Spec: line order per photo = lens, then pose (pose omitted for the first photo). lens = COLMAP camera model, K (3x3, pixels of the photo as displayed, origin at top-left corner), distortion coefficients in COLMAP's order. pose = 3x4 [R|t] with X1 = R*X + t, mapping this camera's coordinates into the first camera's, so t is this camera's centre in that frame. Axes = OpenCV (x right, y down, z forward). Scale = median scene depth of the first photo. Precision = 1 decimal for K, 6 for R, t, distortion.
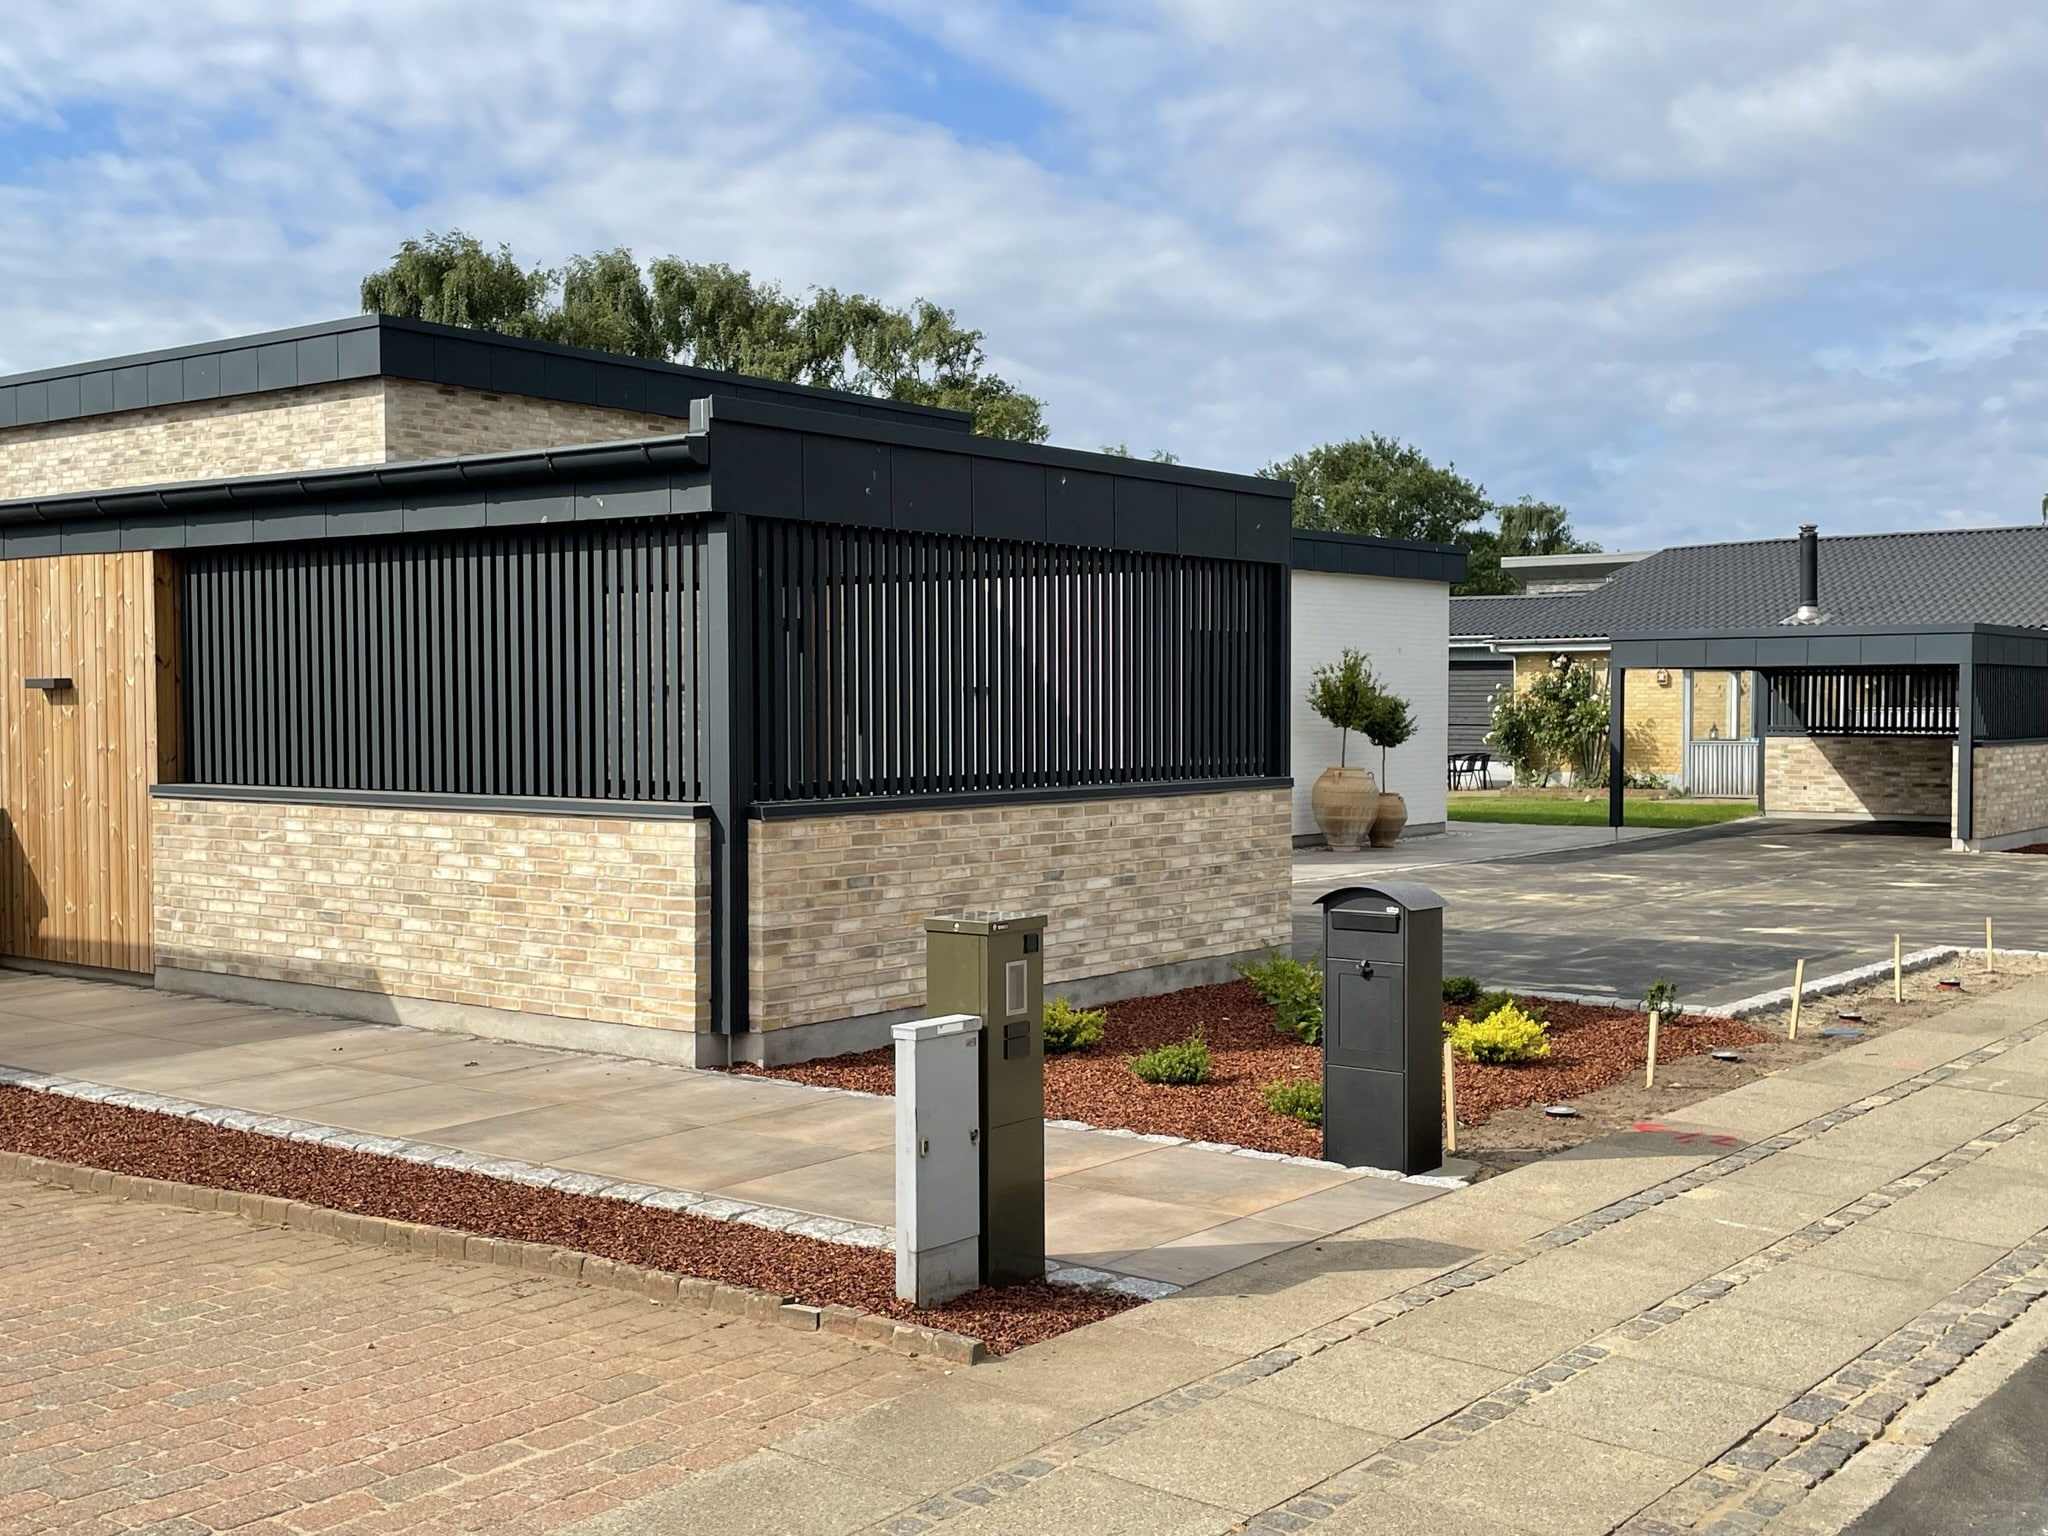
lens RADIAL K [[2231.6, 0, 1024.6], [0, 2231.6, 782.9], [0, 0, 1]] dist [0.092279, 0.000000]
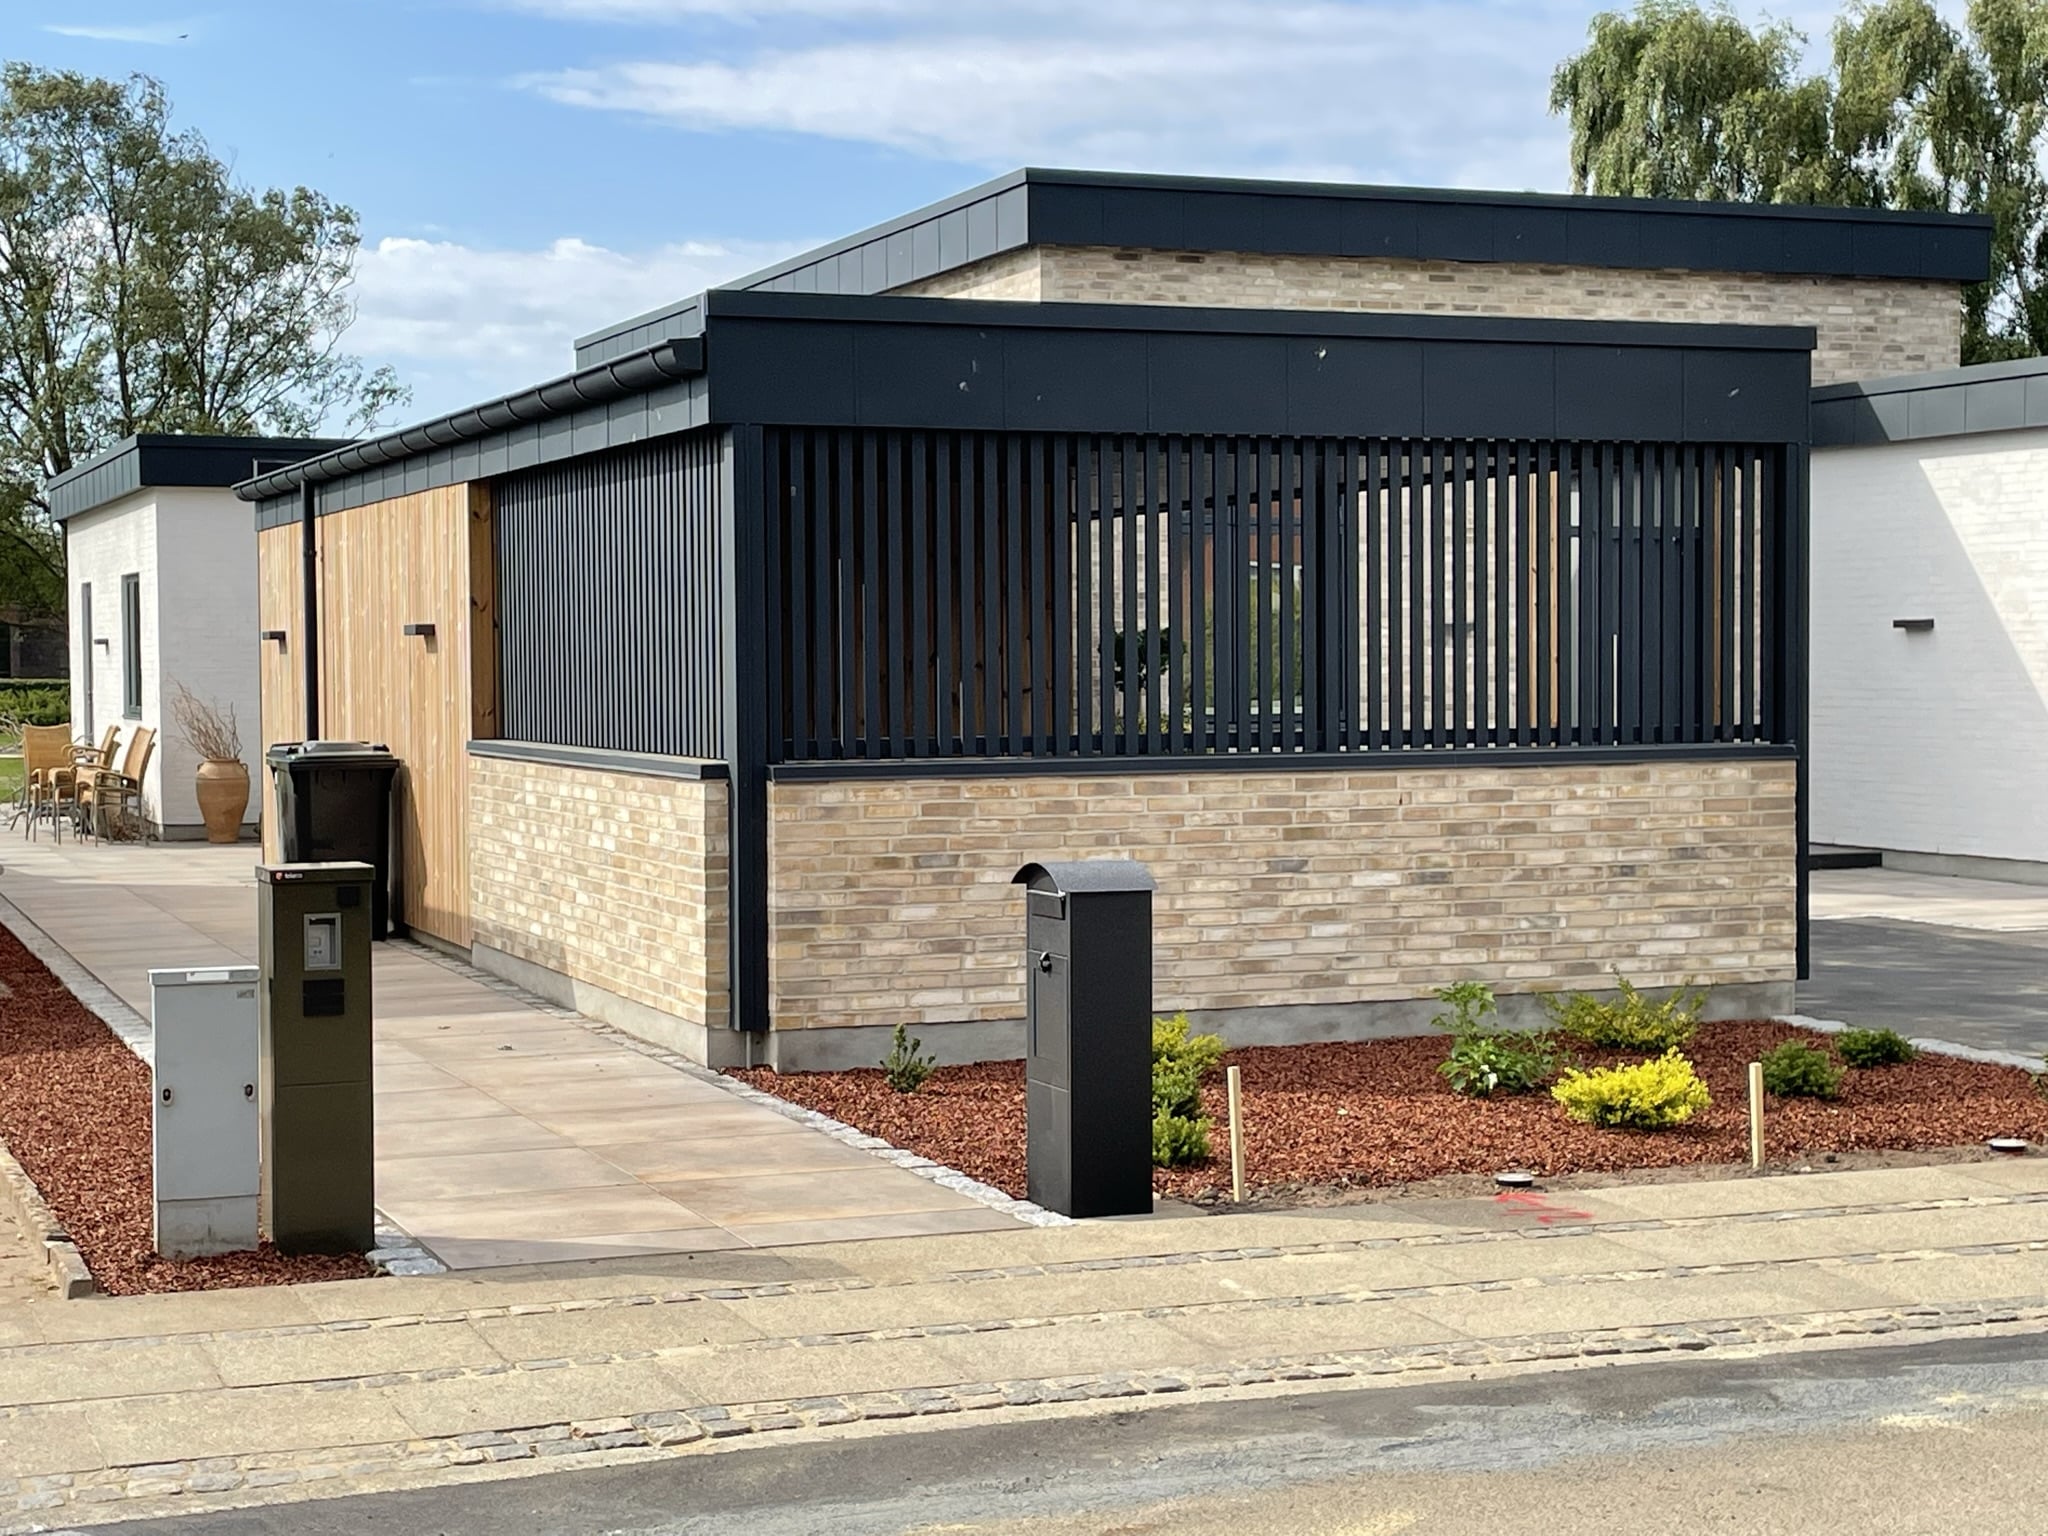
lens RADIAL K [[3302.3, 0, 1023.8], [0, 3302.3, 762.6], [0, 0, 1]] dist [0.116225, 0.000000]
pose [[0.861358, 0.011522, -0.507868, 0.509665], [-0.012747, 0.999918, 0.001067, 0.005600], [0.507839, 0.005555, 0.861434, -0.033090]]
